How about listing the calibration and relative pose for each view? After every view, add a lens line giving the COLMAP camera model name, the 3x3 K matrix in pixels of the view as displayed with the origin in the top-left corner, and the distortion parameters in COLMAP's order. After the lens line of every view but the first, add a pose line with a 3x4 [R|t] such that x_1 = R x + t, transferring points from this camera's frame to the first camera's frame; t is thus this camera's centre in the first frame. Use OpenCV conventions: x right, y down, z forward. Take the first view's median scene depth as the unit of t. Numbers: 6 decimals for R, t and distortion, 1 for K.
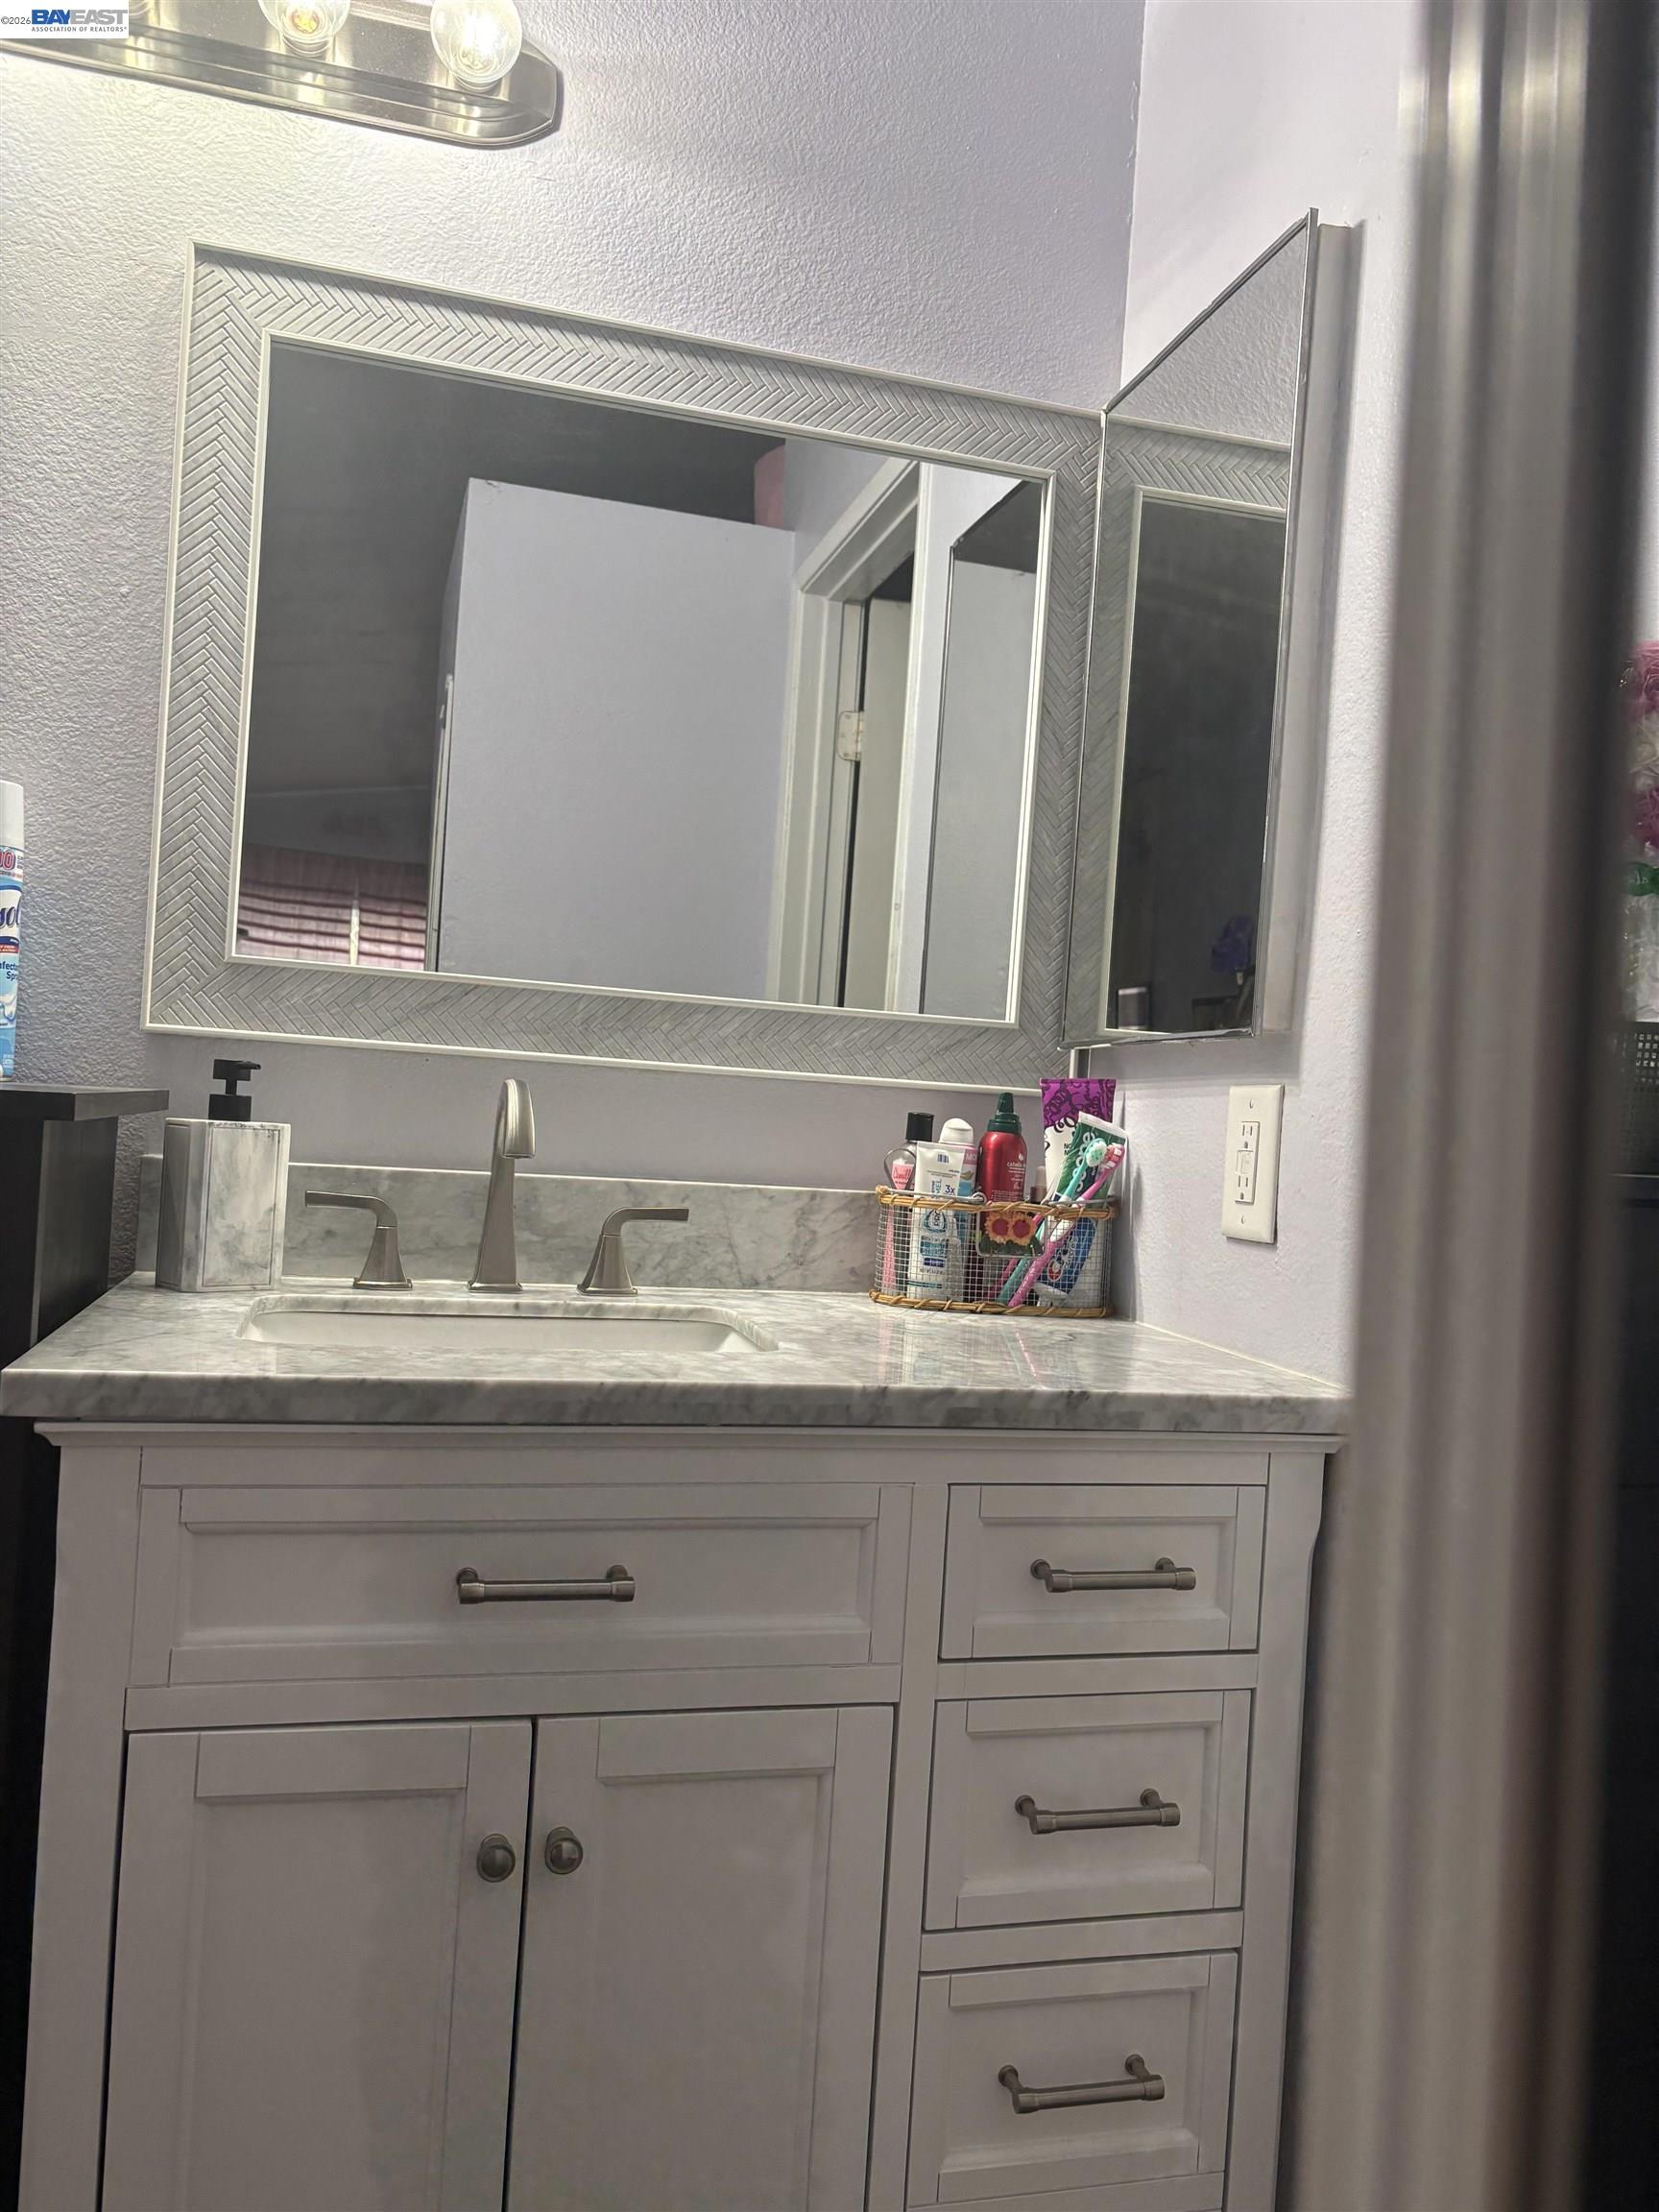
lens RADIAL K [[1680.6, 0, 829.5], [0, 1680.6, 1106.0], [0, 0, 1]] dist [0.001988, 0.048114]
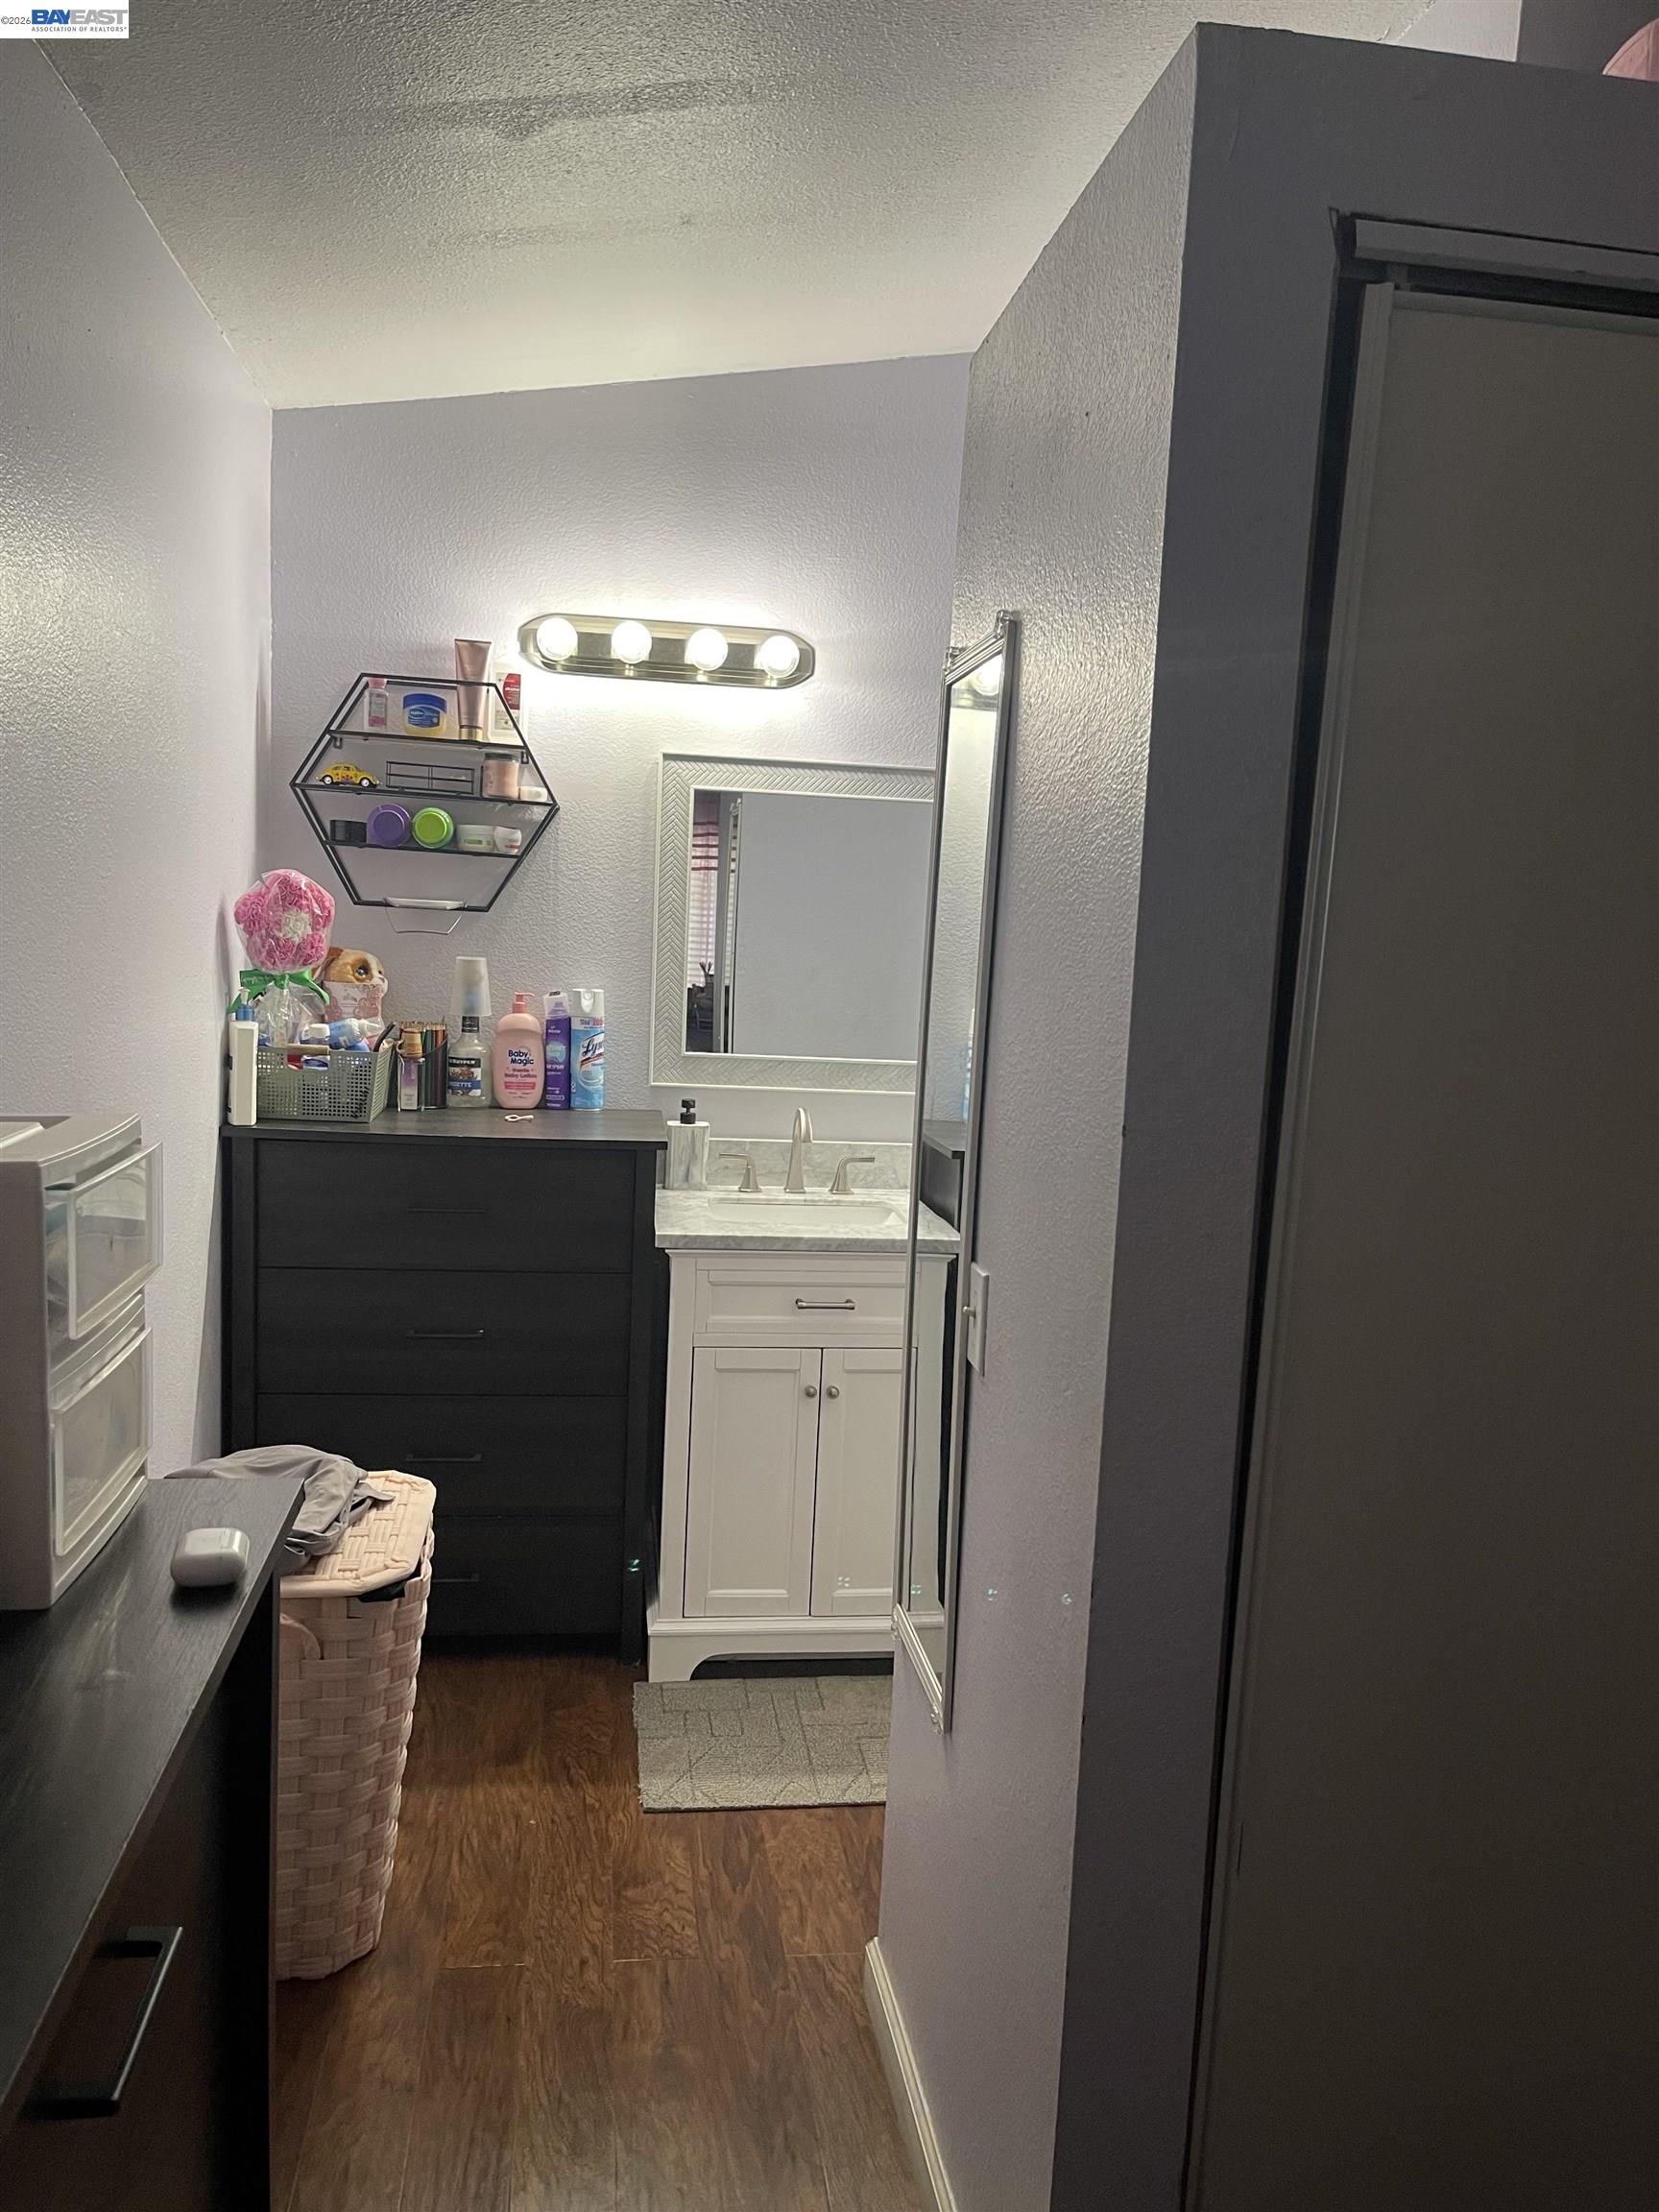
lens RADIAL K [[1648.8, 0, 829.5], [0, 1648.8, 1106.0], [0, 0, 1]] dist [0.067115, -0.082187]
pose [[0.992199, 0.000972, -0.124662, 0.147486], [0.013634, 0.993126, 0.116257, -0.293960], [0.123918, -0.117050, 0.985365, -1.338480]]
